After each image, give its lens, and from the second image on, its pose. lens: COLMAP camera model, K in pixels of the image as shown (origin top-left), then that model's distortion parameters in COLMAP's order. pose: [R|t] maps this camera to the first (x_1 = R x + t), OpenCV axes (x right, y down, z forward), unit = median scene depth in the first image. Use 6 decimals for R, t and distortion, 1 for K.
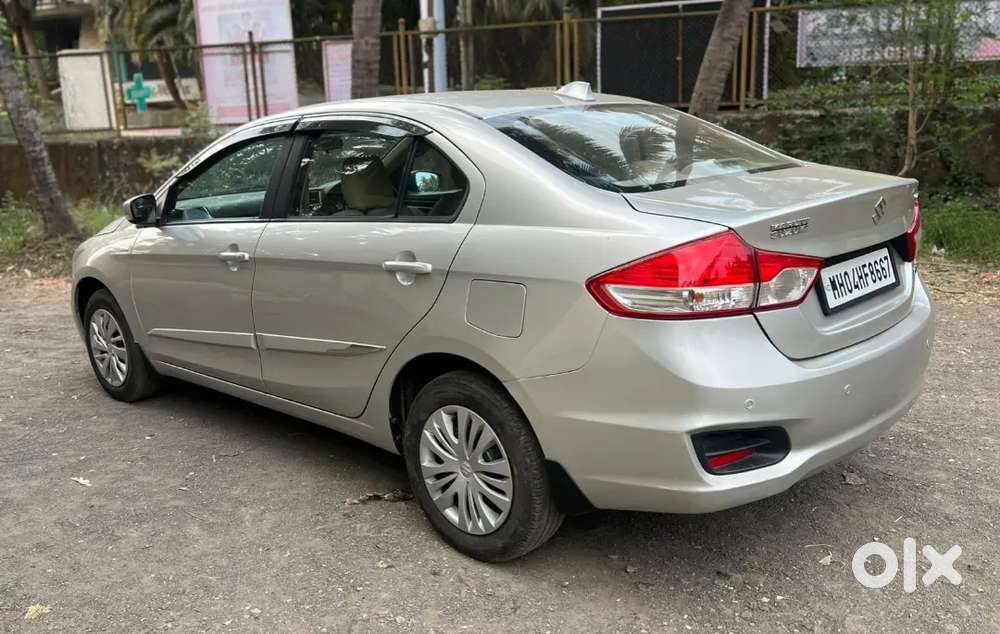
lens RADIAL K [[866.3, 0, 500.0], [0, 866.3, 317.0], [0, 0, 1]] dist [0.004672, 0.001565]
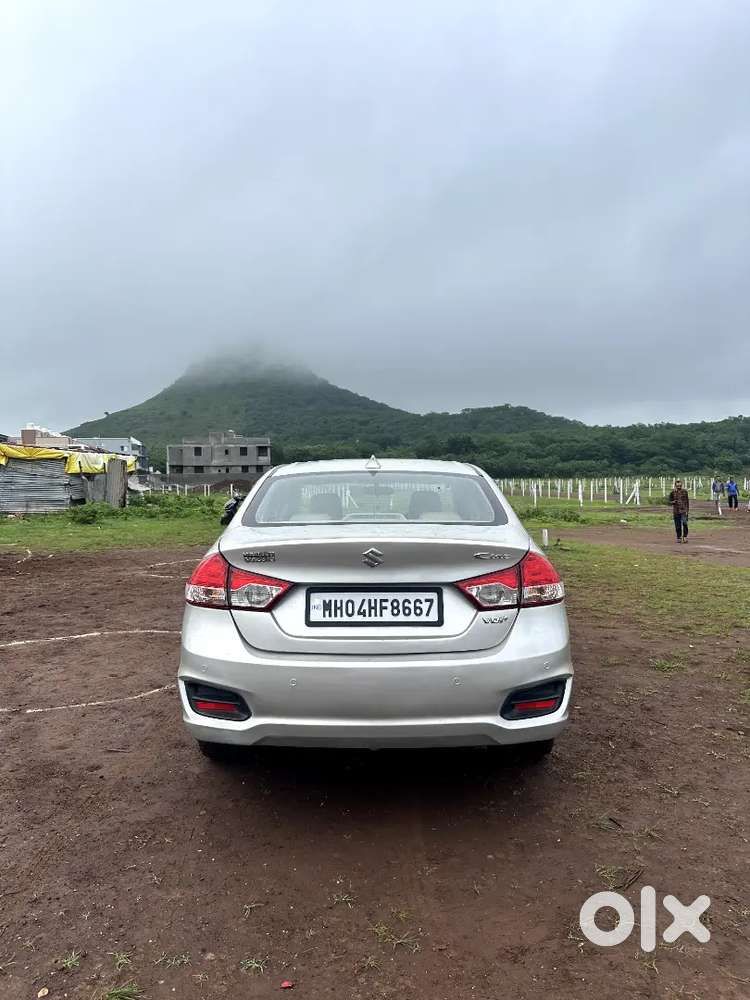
lens RADIAL K [[699.1, 0, 375.0], [0, 699.1, 500.0], [0, 0, 1]] dist [0.143918, -0.205142]
pose [[0.689402, 0.058993, -0.721973, 1.191778], [-0.183372, 0.978428, -0.095152, -0.106624], [0.700785, 0.197988, 0.685348, 0.260439]]
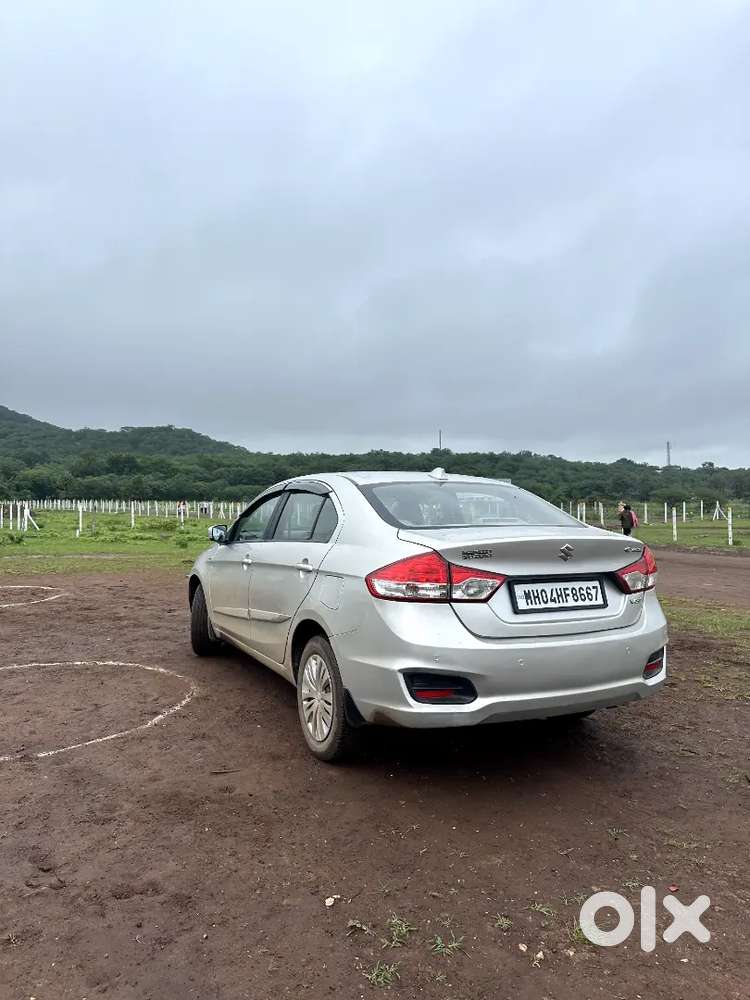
lens RADIAL K [[699.1, 0, 375.0], [0, 699.1, 500.0], [0, 0, 1]] dist [0.143918, -0.205142]
pose [[0.942679, 0.046320, -0.330472, 0.524782], [-0.117993, 0.972613, -0.200255, 0.079644], [0.312145, 0.227770, 0.922327, -0.287930]]
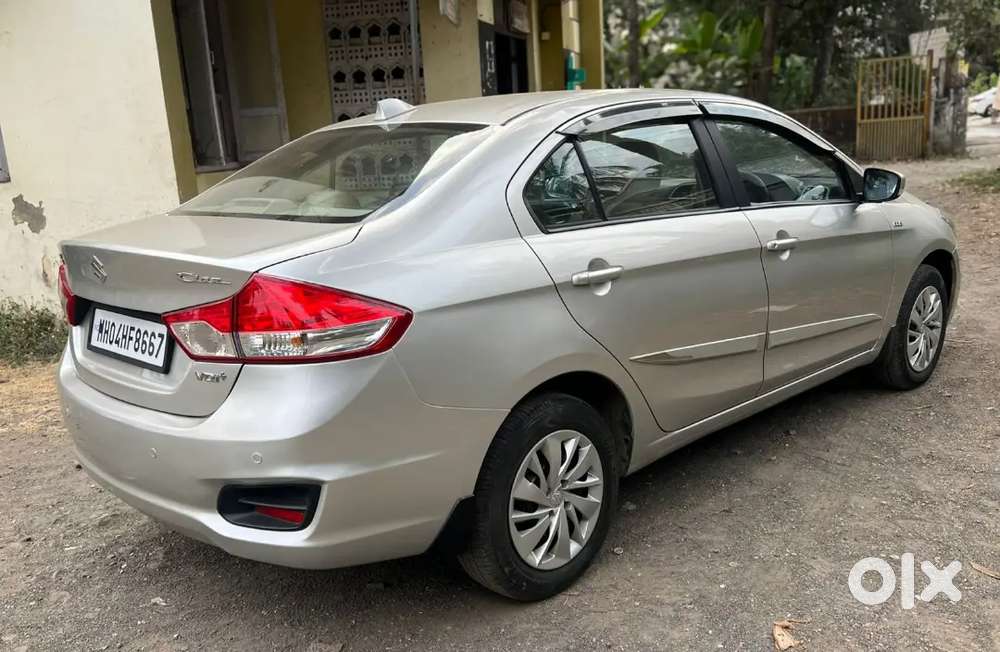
lens RADIAL K [[934.8, 0, 500.0], [0, 934.8, 326.0], [0, 0, 1]] dist [0.060010, 0.001227]
pose [[-0.029634, 0.256539, -0.966080, 1.425973], [-0.157184, 0.953283, 0.257962, -0.395043], [0.987125, 0.159497, 0.012074, 1.422873]]
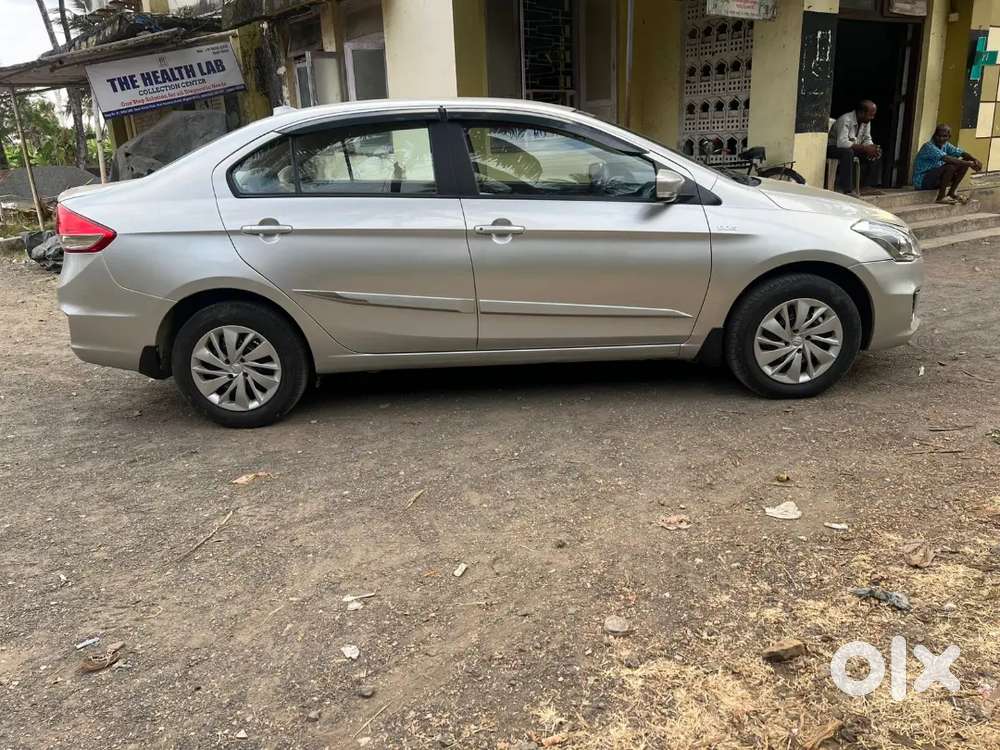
lens RADIAL K [[787.3, 0, 500.0], [0, 787.3, 375.0], [0, 0, 1]] dist [0.000875, 0.000259]
pose [[-0.709674, 0.274789, -0.648733, 1.022103], [-0.075031, 0.886087, 0.457406, -0.622337], [0.700524, 0.373285, -0.608215, 2.759473]]
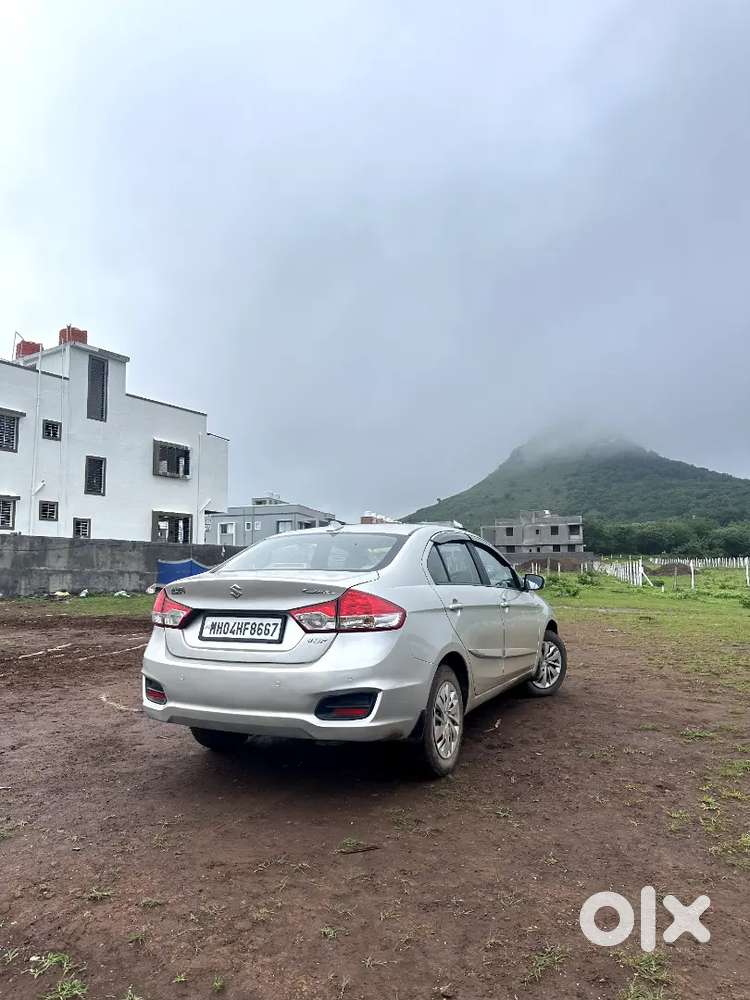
lens RADIAL K [[699.1, 0, 375.0], [0, 699.1, 500.0], [0, 0, 1]] dist [0.143918, -0.205142]
pose [[0.303552, -0.046014, -0.951703, 1.942042], [-0.213225, 0.970221, -0.114919, -0.199578], [0.928650, 0.237811, 0.284701, 0.801302]]
